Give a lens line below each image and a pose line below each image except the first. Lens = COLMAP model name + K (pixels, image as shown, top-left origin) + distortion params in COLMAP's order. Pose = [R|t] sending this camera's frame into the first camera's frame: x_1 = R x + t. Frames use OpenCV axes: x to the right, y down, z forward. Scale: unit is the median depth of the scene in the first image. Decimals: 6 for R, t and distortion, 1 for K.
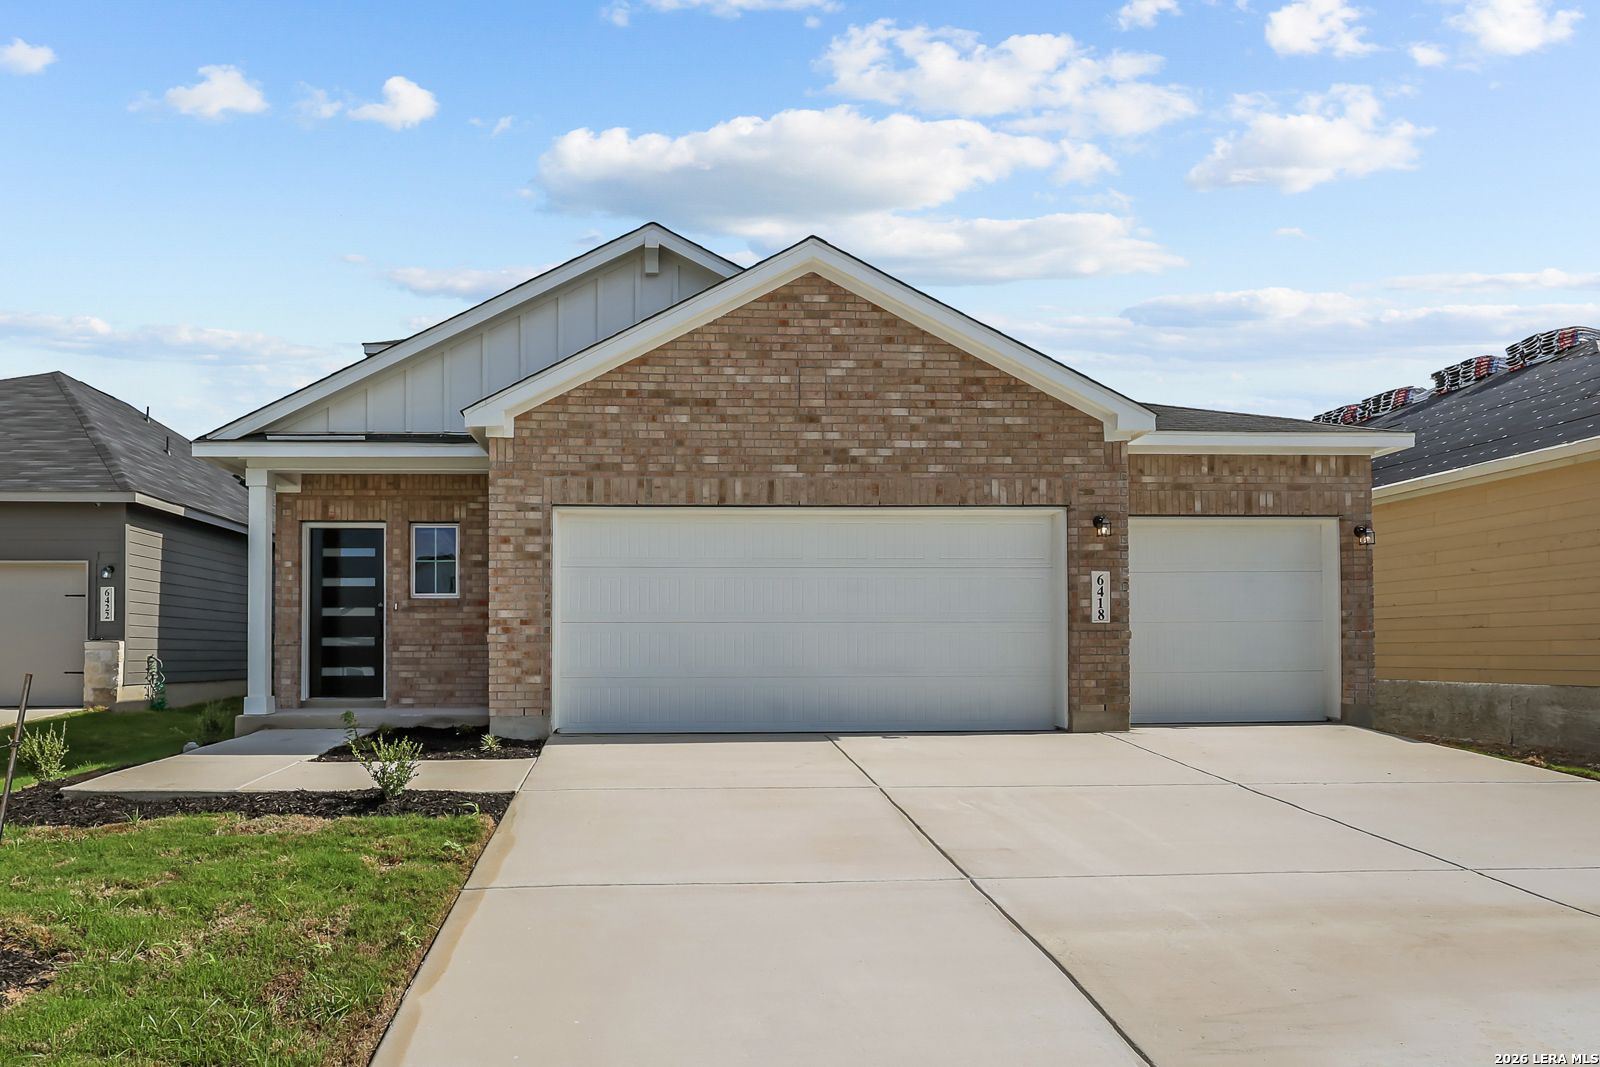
lens RADIAL K [[796.9, 0, 561.7], [0, 796.9, 656.0], [0, 0, 1]] dist [0.002290, -0.000253]
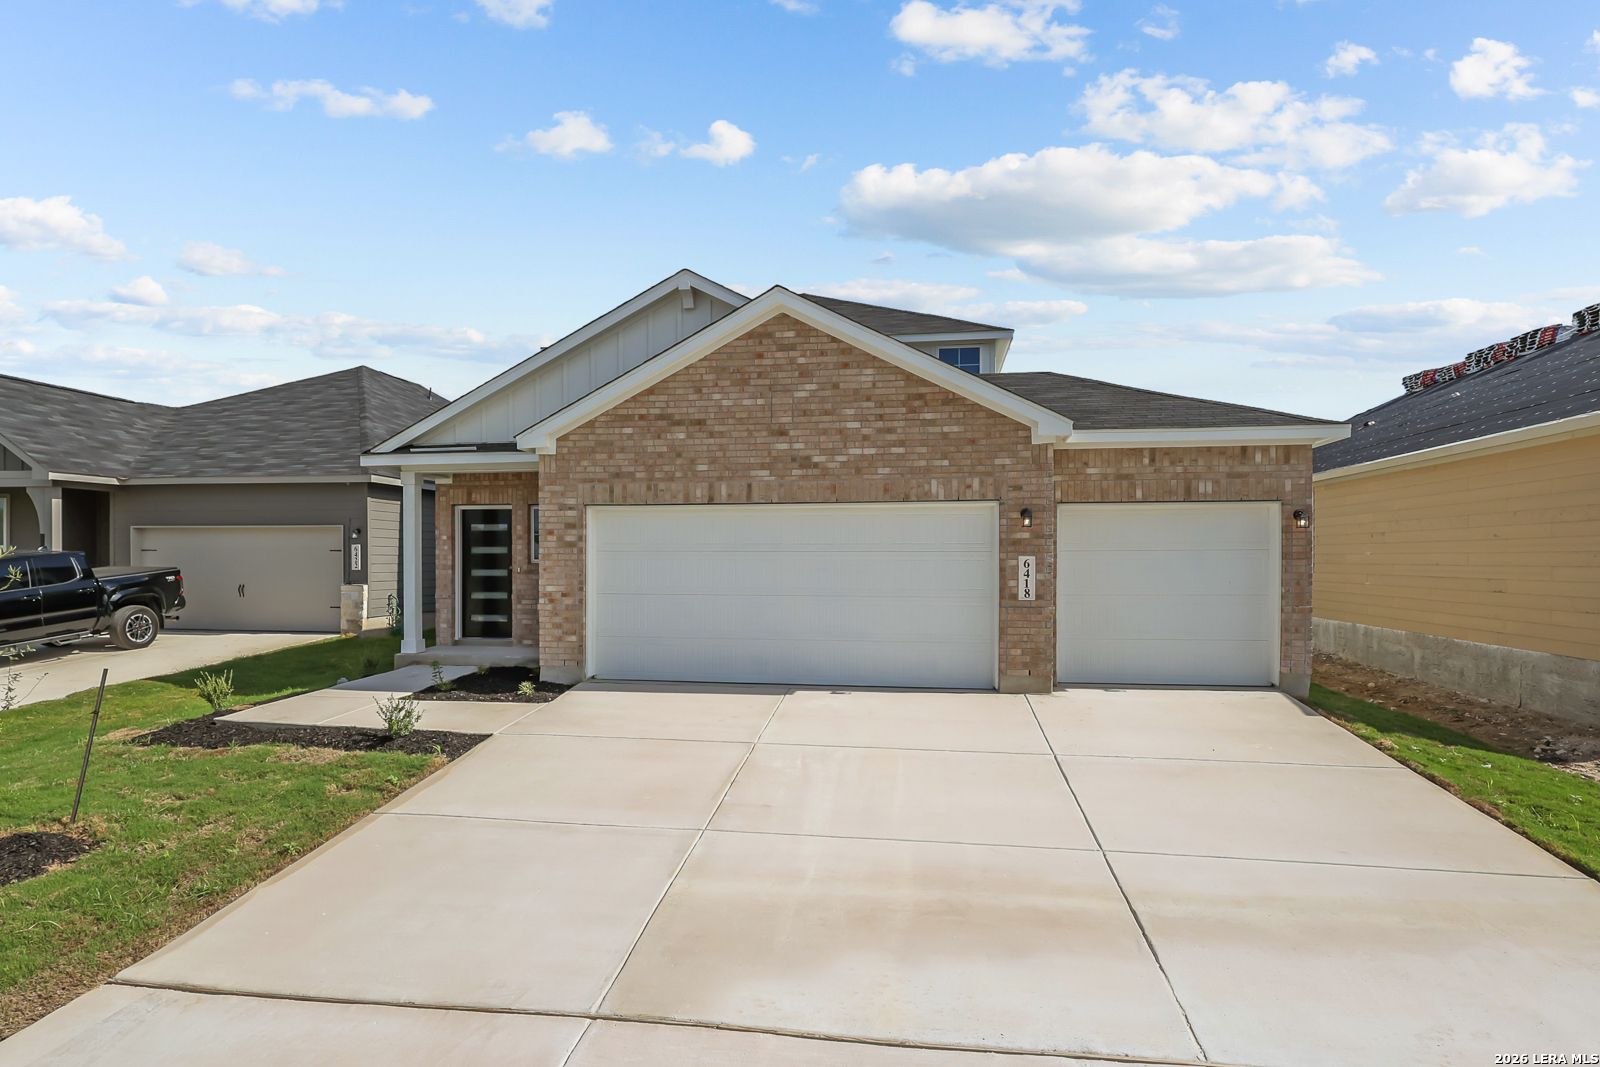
lens RADIAL K [[674.2, 0, 658.6], [0, 674.2, 589.9], [0, 0, 1]] dist [0.002483, 0.000501]
pose [[0.983546, 0.002873, -0.180637, 0.306959], [0.001055, 0.999765, 0.021645, -0.074548], [0.180657, -0.021479, 0.983312, -0.066346]]
